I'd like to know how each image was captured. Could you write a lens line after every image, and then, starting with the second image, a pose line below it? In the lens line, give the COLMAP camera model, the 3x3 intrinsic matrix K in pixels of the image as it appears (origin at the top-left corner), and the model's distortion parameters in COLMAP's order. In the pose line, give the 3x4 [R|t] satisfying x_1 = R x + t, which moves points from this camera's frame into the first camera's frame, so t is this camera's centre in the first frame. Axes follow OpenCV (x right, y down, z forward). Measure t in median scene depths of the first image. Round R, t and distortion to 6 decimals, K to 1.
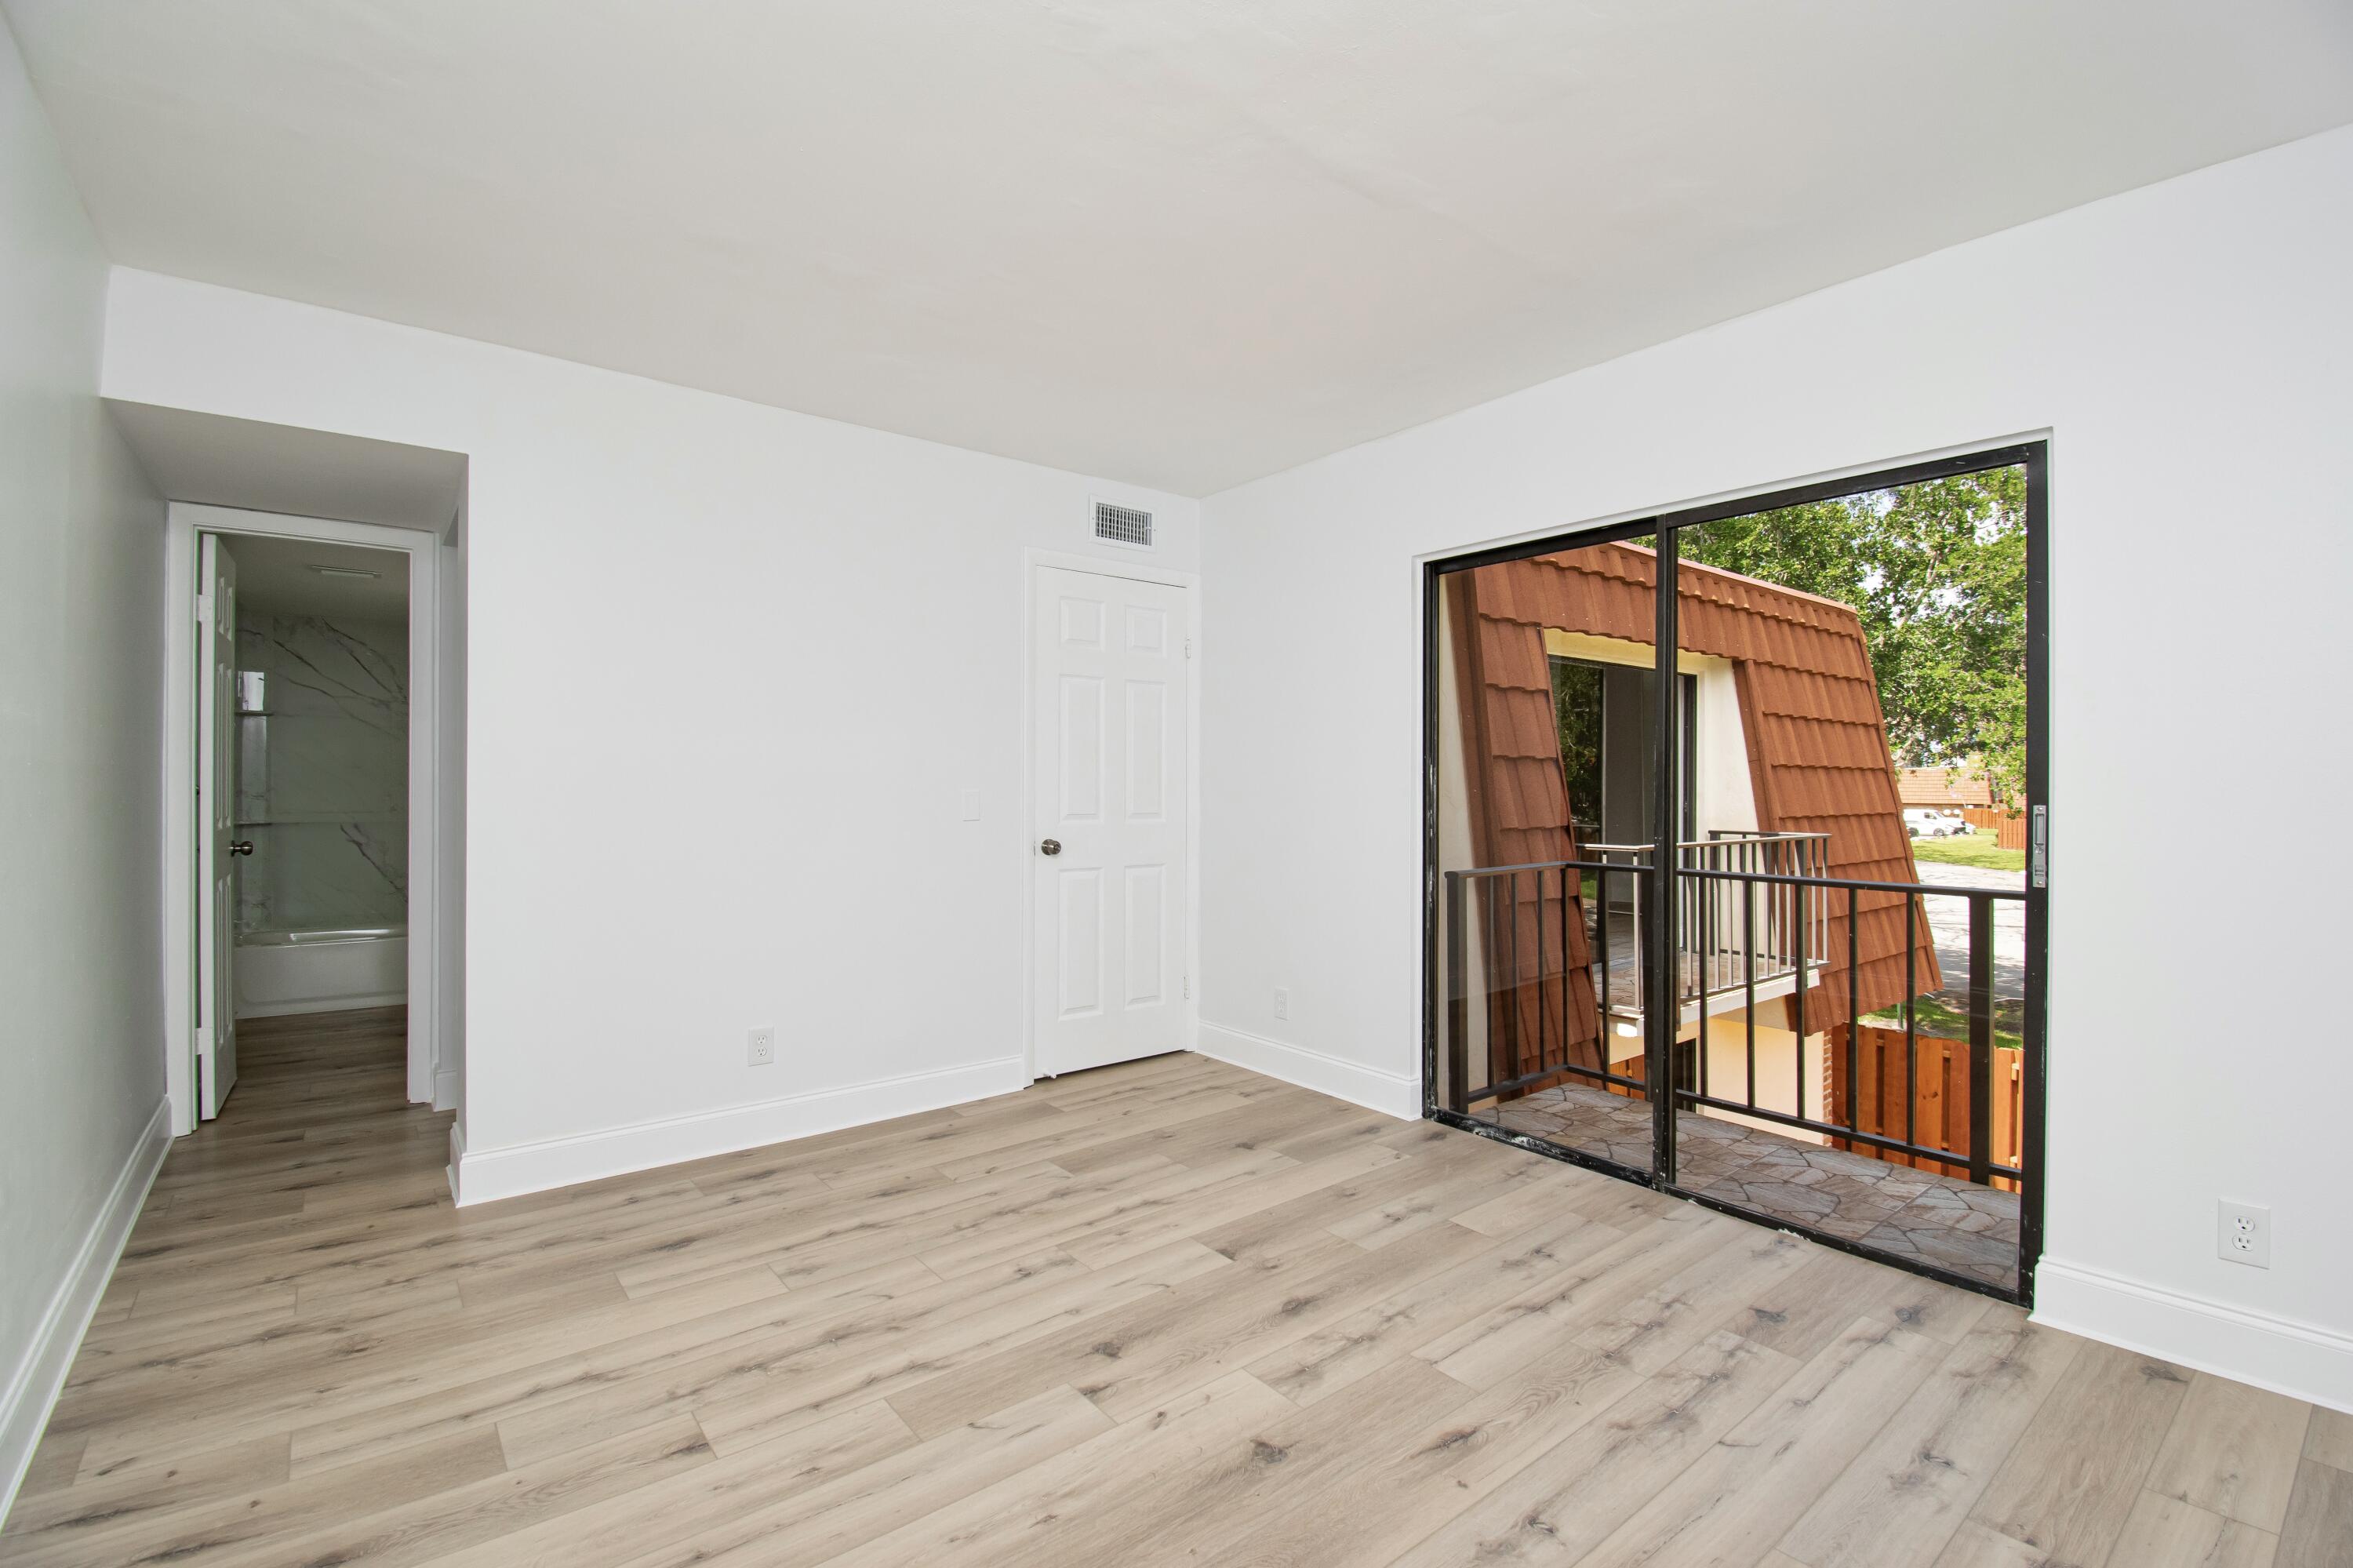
lens RADIAL K [[1012.9, 0, 1180.6], [0, 1012.9, 780.8], [0, 0, 1]] dist [0.022140, -0.024464]
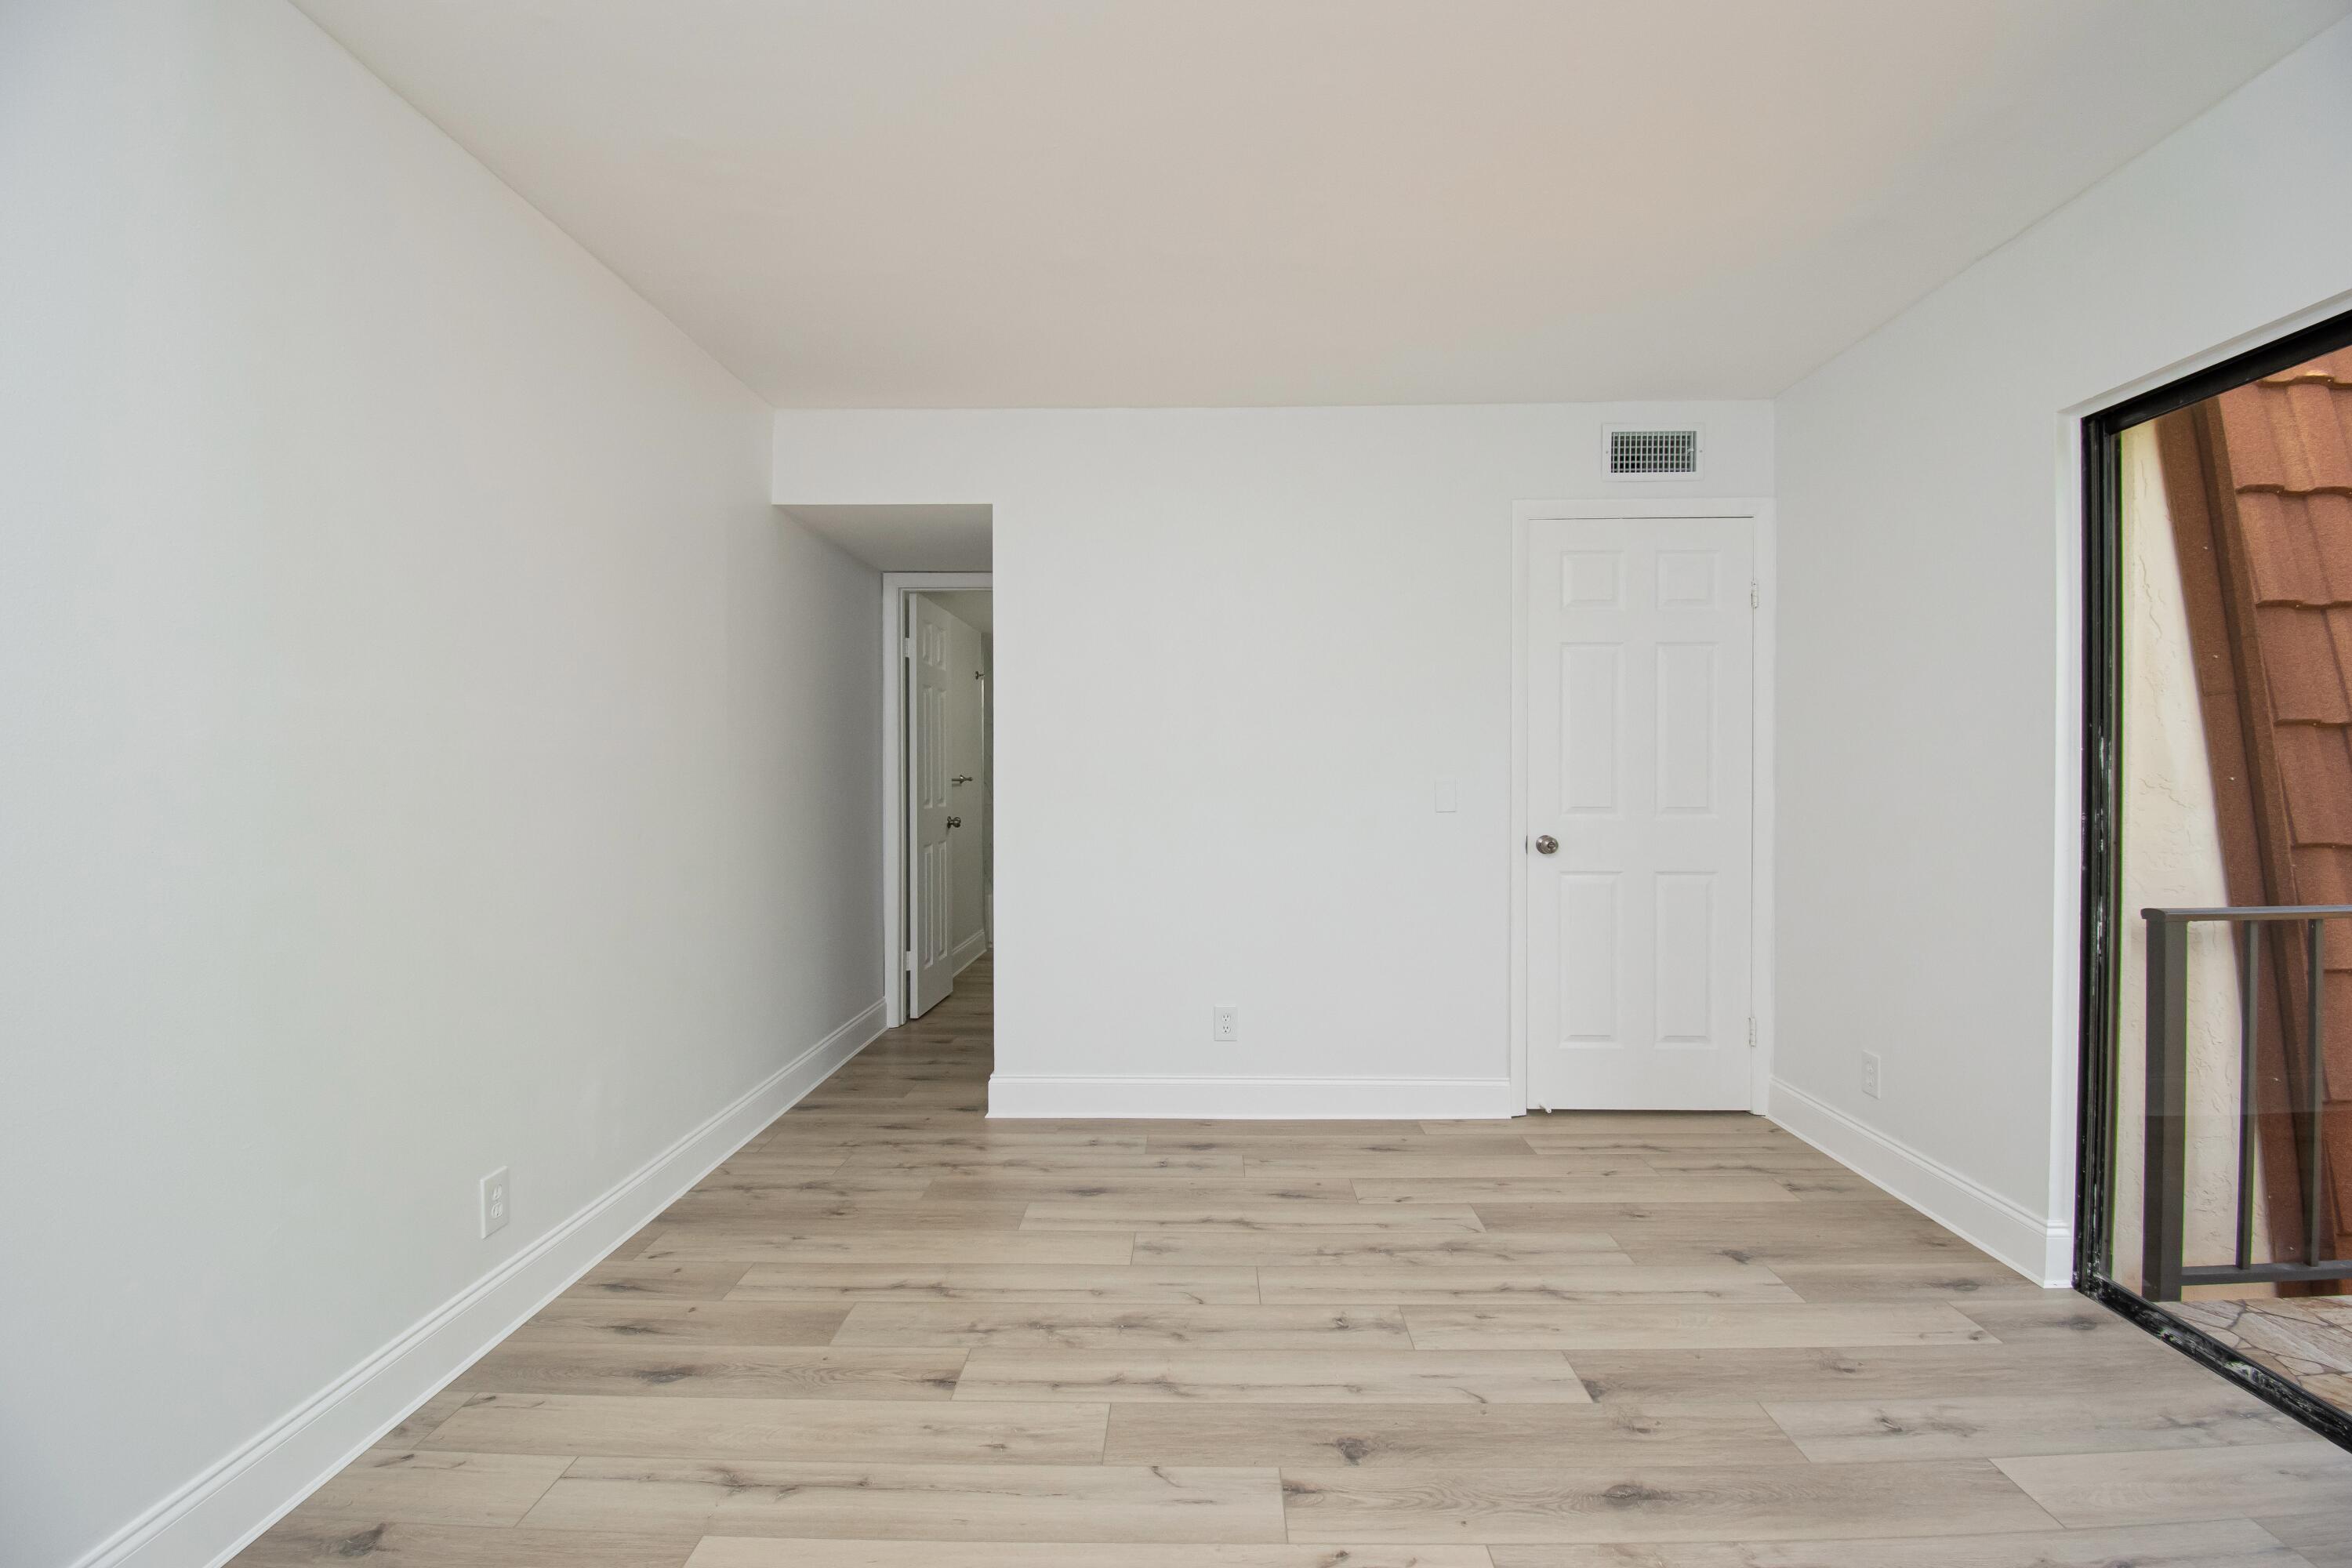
lens RADIAL K [[1012.4, 0, 1180.1], [0, 1012.4, 780.8], [0, 0, 1]] dist [0.022140, -0.024464]
pose [[0.780629, 0.000133, -0.624994, 0.254806], [0.006734, 0.999940, 0.008624, 0.002056], [0.624958, -0.010941, 0.780582, 0.199045]]
